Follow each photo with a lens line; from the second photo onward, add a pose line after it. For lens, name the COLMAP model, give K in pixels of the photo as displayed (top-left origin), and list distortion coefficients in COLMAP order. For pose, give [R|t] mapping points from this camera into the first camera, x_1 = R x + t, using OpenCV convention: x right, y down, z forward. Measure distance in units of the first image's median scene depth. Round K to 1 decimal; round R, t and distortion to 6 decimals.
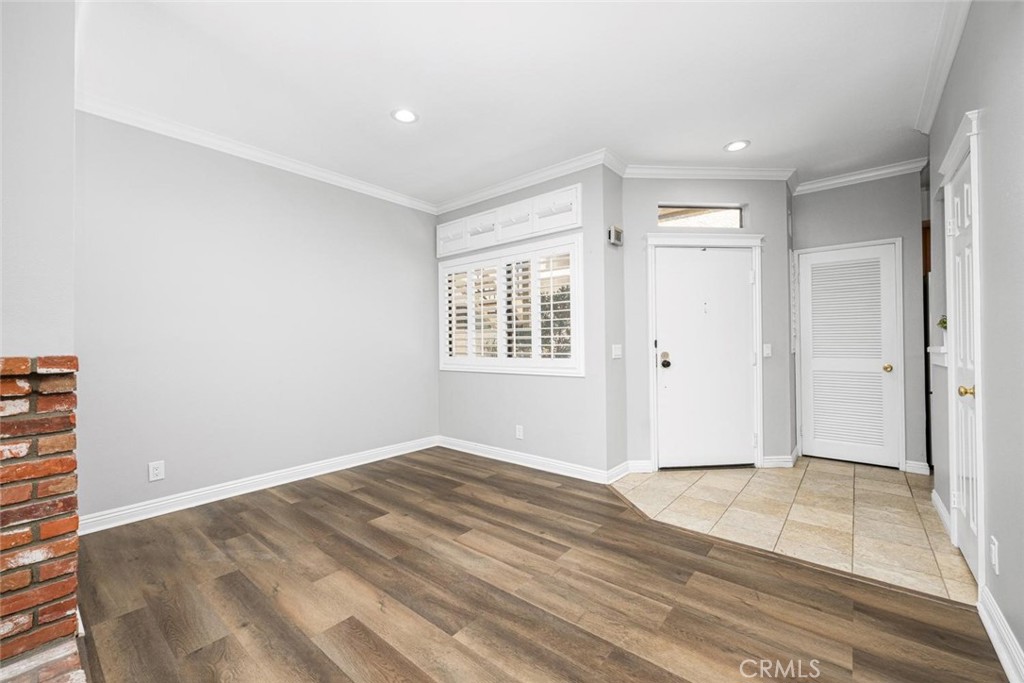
lens RADIAL K [[415.2, 0, 512.0], [0, 415.2, 341.5], [0, 0, 1]] dist [0.000073, 0.000029]
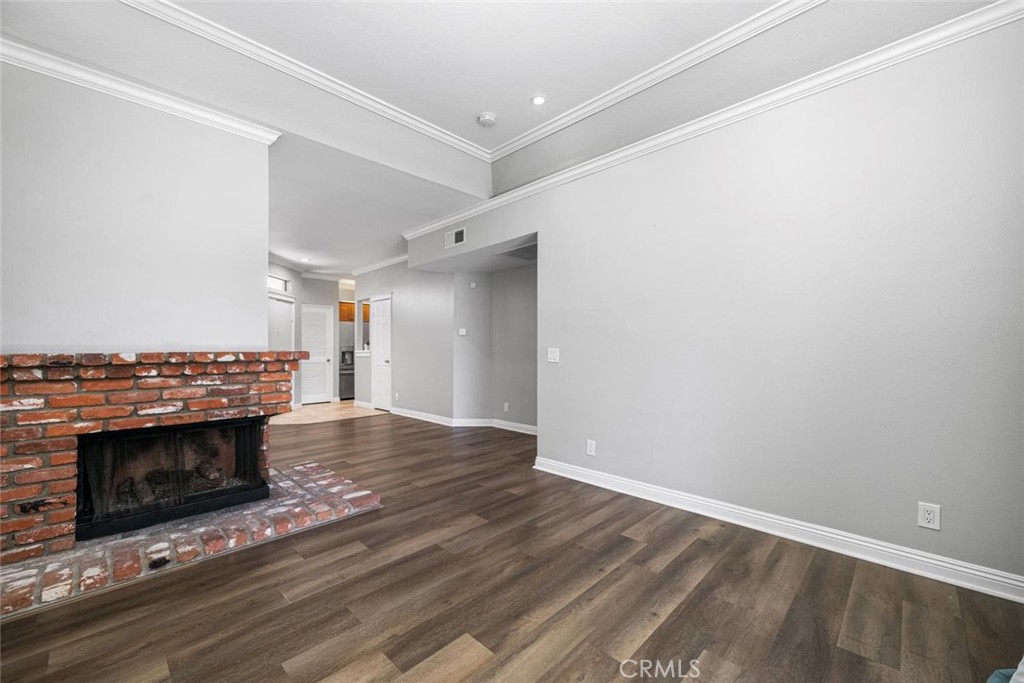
lens RADIAL K [[415.2, 0, 512.0], [0, 415.2, 341.5], [0, 0, 1]] dist [0.000073, 0.000029]
pose [[0.082843, 0.025645, 0.996233, -1.376403], [0.001386, 0.999665, -0.025849, 0.020212], [-0.996562, 0.003522, 0.082780, -0.247062]]
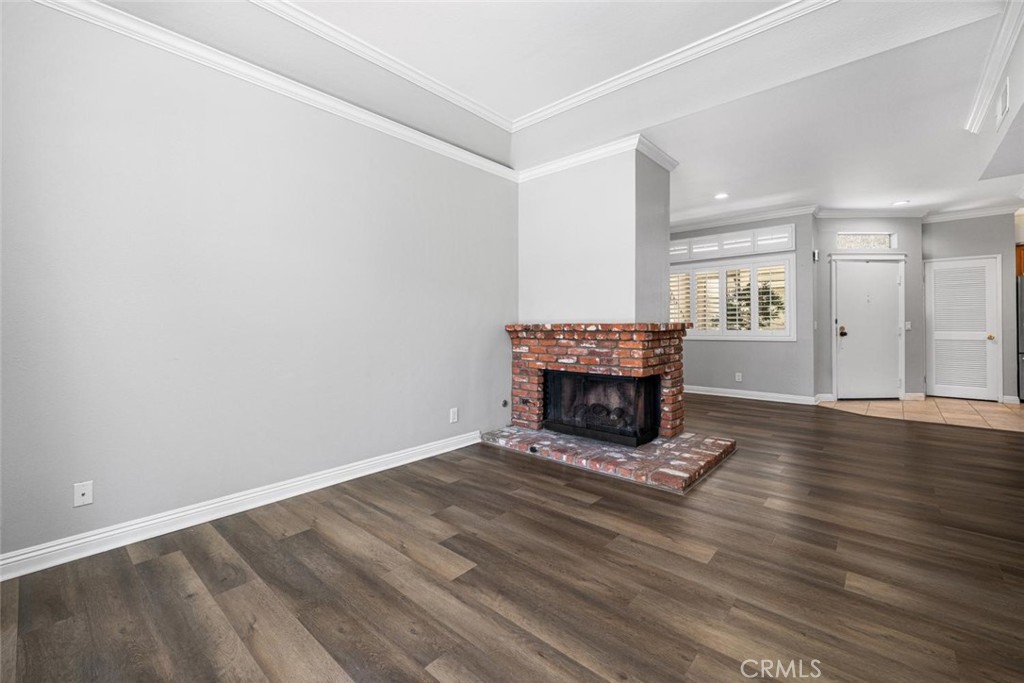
lens RADIAL K [[421.9, 0, 494.8], [0, 421.9, 324.8], [0, 0, 1]] dist [-0.000630, -0.000042]
pose [[0.998468, 0.005322, -0.055082, -0.873838], [-0.005083, 0.999977, 0.004470, 0.018771], [0.055105, -0.004183, 0.998472, -0.689709]]
